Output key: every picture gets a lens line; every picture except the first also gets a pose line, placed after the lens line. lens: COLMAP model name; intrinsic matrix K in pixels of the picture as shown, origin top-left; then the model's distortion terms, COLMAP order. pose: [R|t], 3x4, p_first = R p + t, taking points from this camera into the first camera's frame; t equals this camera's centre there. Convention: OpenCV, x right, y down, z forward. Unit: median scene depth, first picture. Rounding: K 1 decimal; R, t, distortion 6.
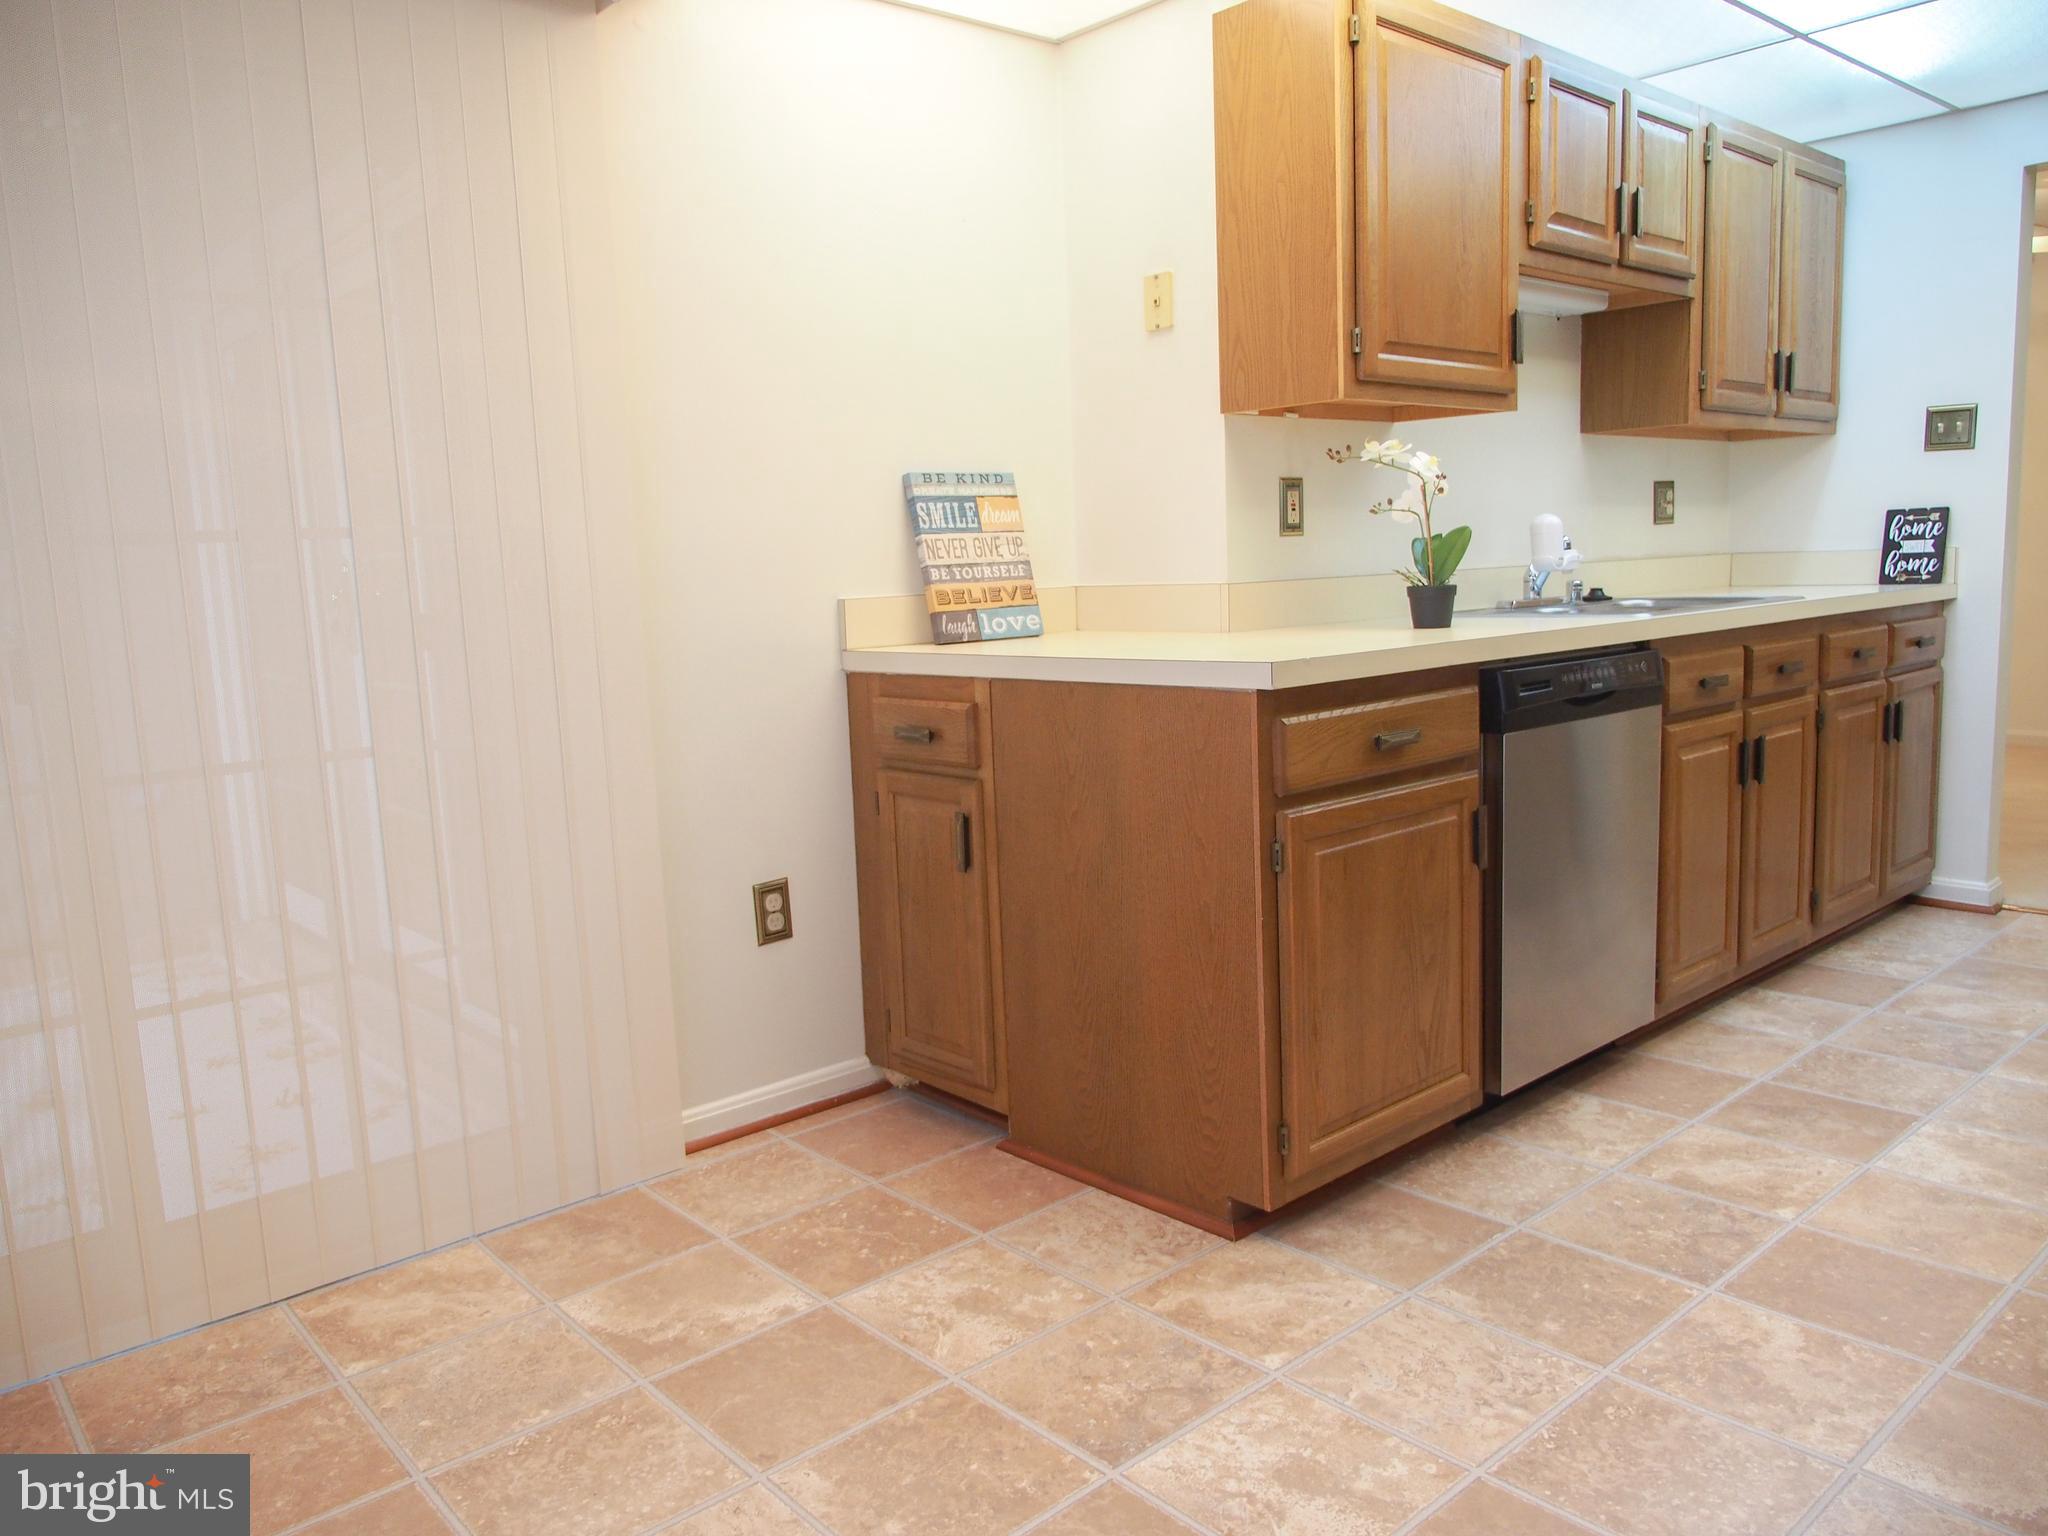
lens RADIAL K [[1481.7, 0, 1024.2], [0, 1481.7, 773.2], [0, 0, 1]] dist [-0.026008, 0.013282]
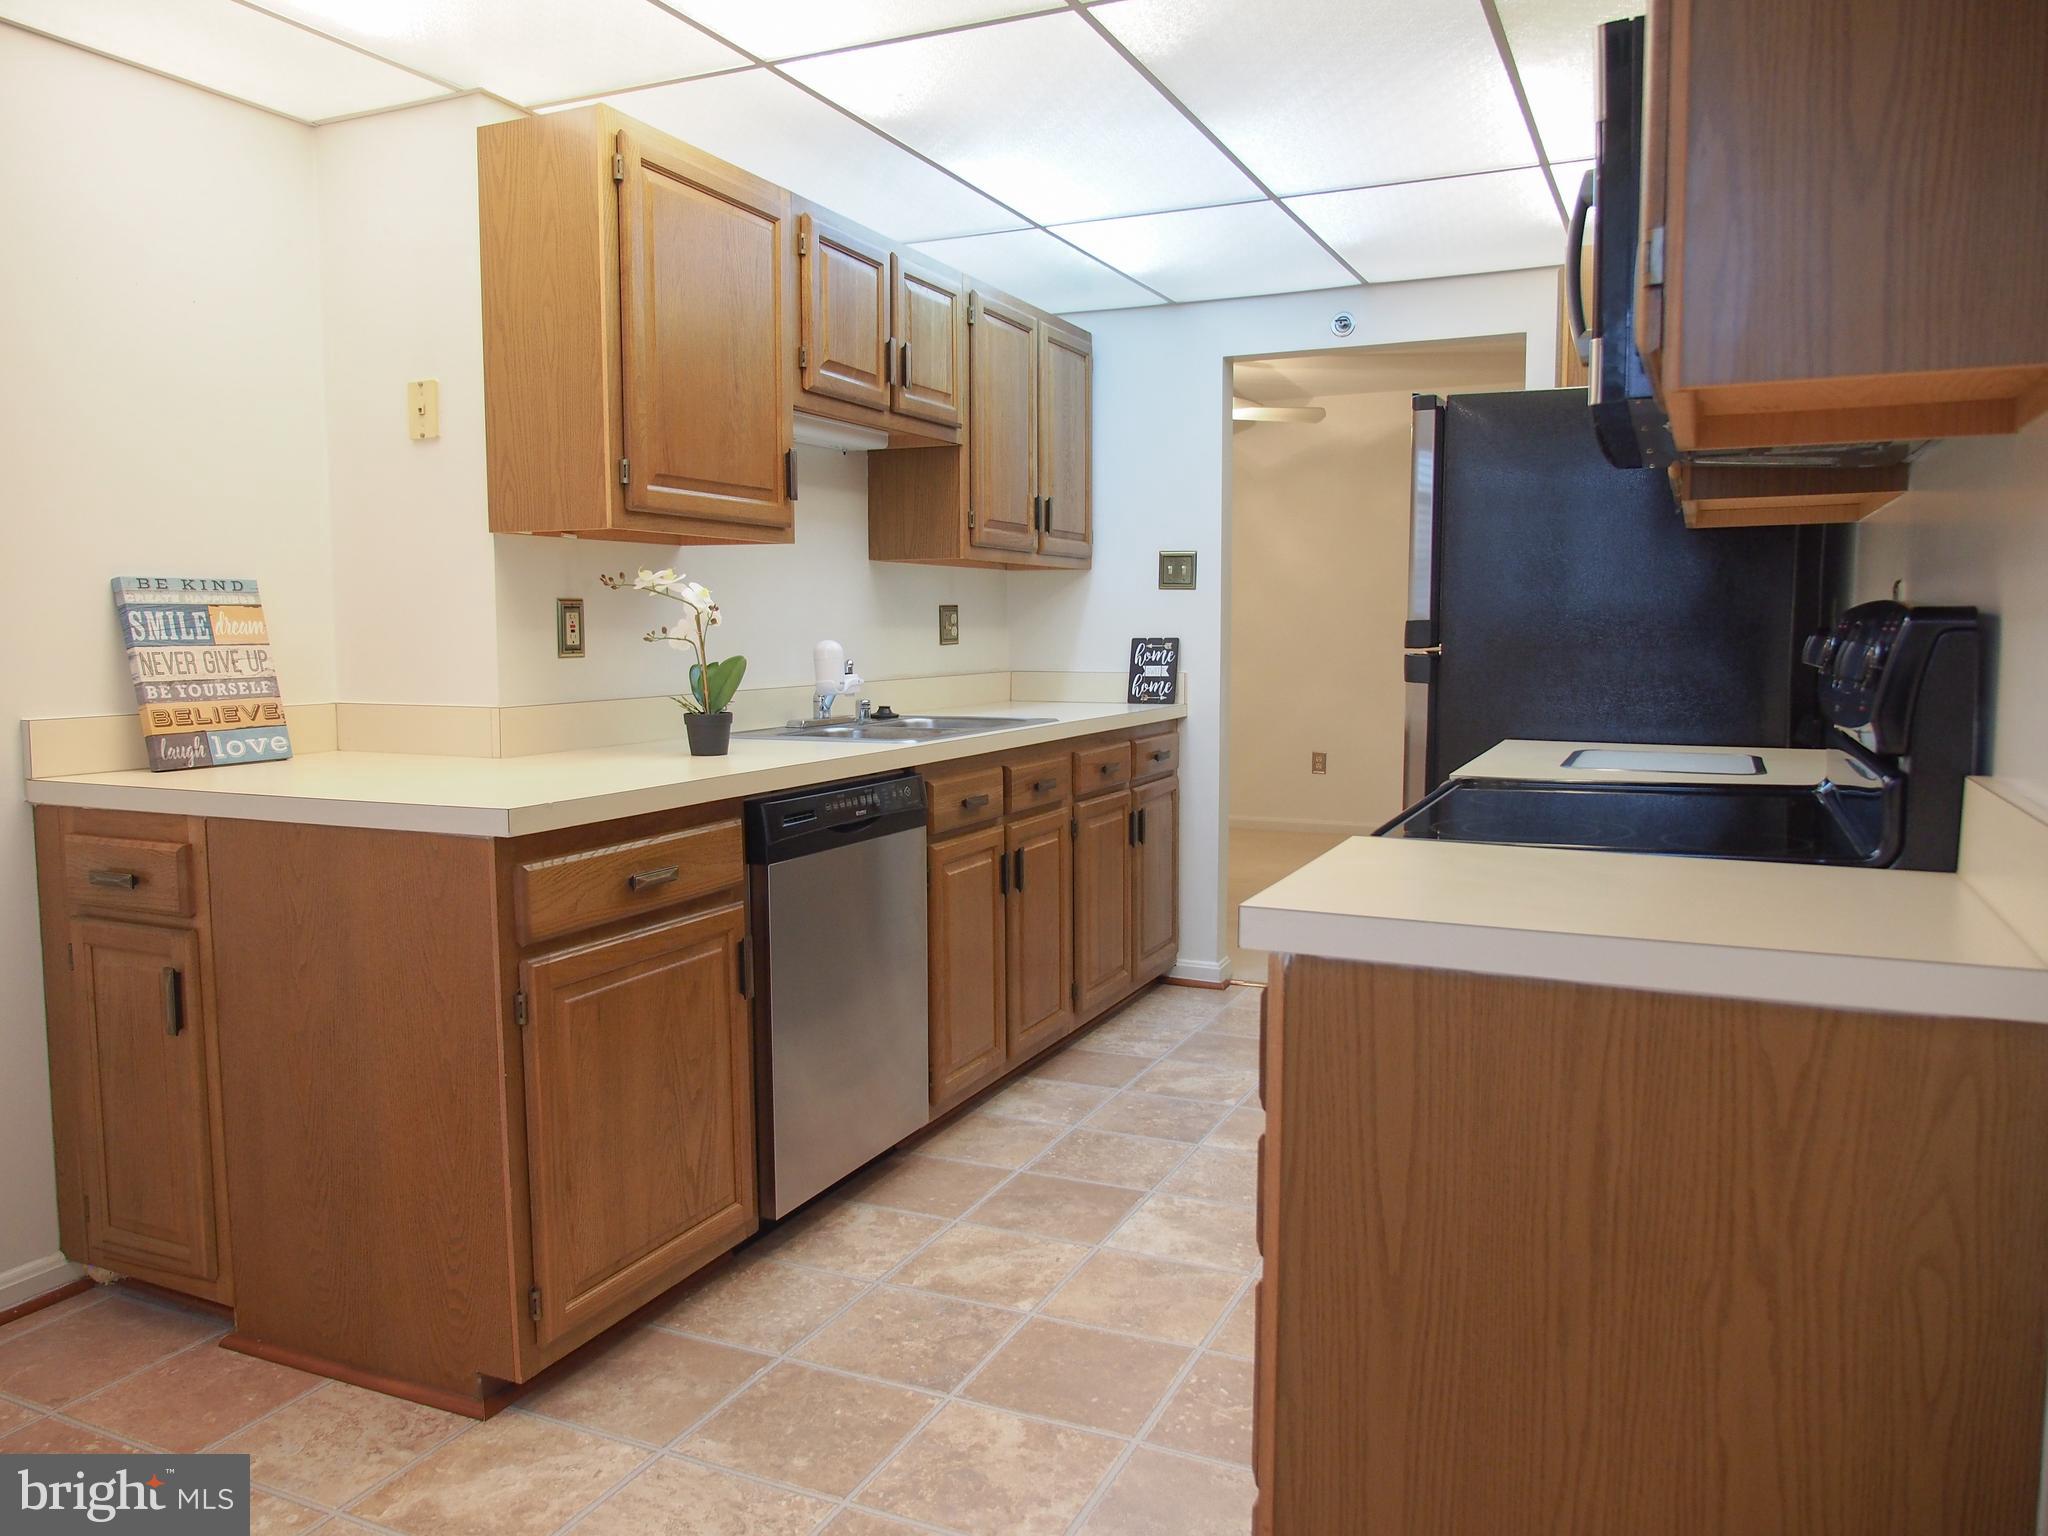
lens RADIAL K [[1481.7, 0, 1018.9], [0, 1481.7, 765.3], [0, 0, 1]] dist [-0.026008, 0.013282]
pose [[0.914550, -0.001435, 0.404469, 0.063973], [0.024585, 0.998342, -0.052049, -0.035254], [-0.403724, 0.057545, 0.913069, -0.011639]]
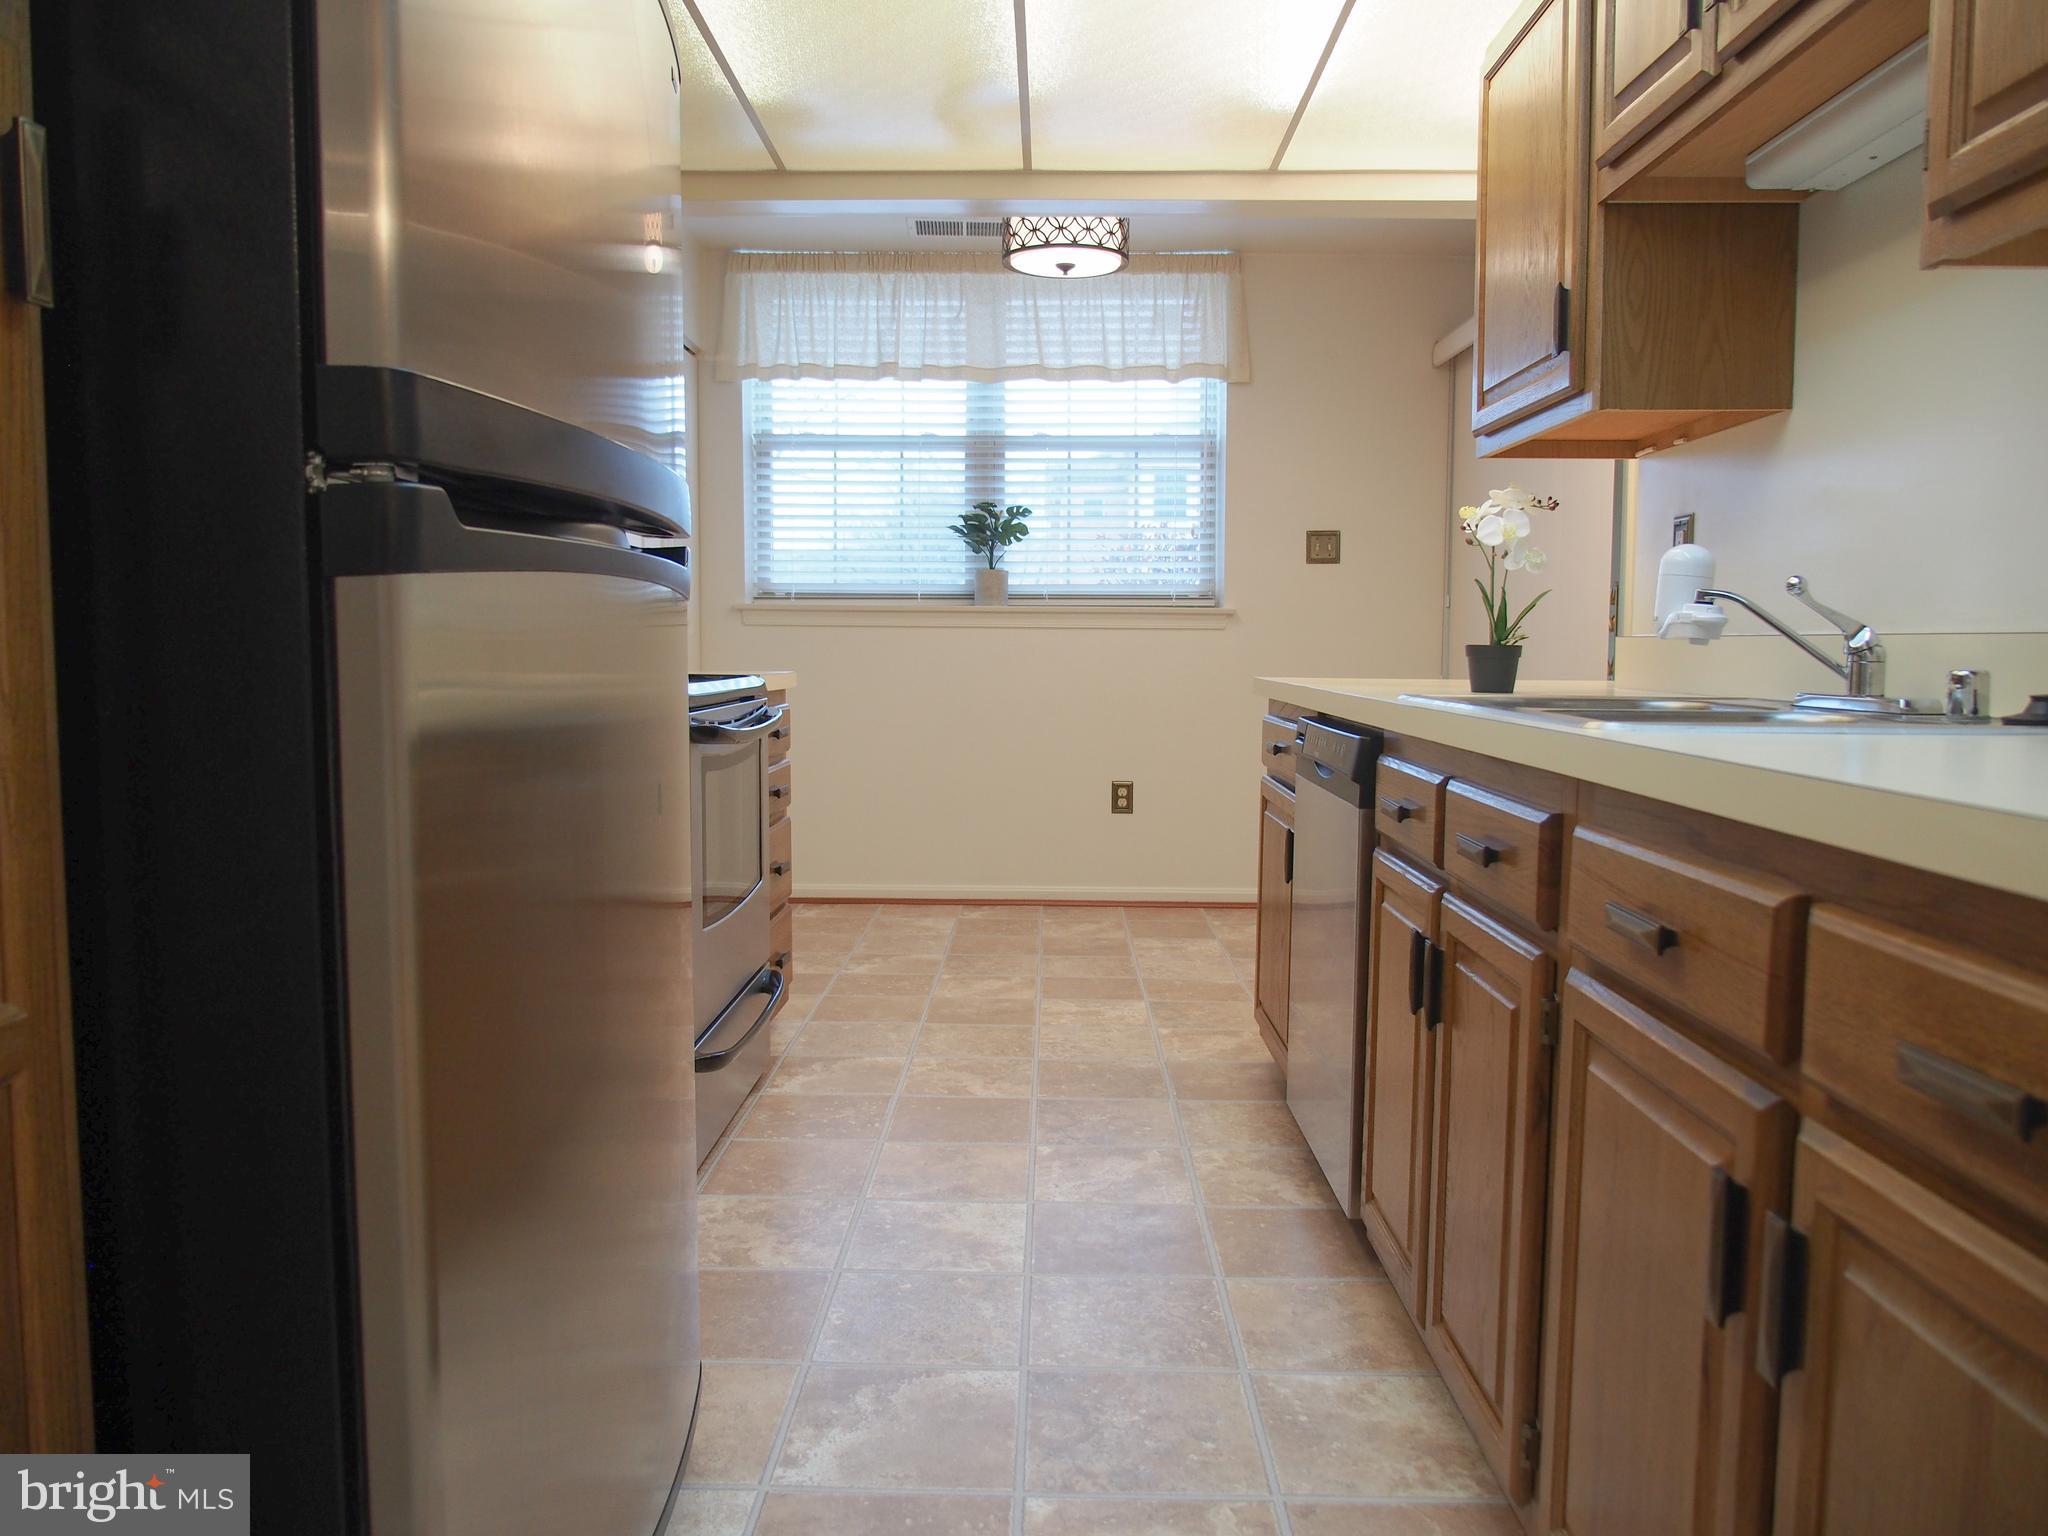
lens RADIAL K [[1481.7, 0, 1023.3], [0, 1481.7, 758.5], [0, 0, 1]] dist [-0.026008, 0.013282]
pose [[-0.675130, 0.092601, -0.731864, 1.205564], [-0.084543, 0.975841, 0.201460, -0.230927], [0.732839, 0.197886, -0.650991, 1.480597]]
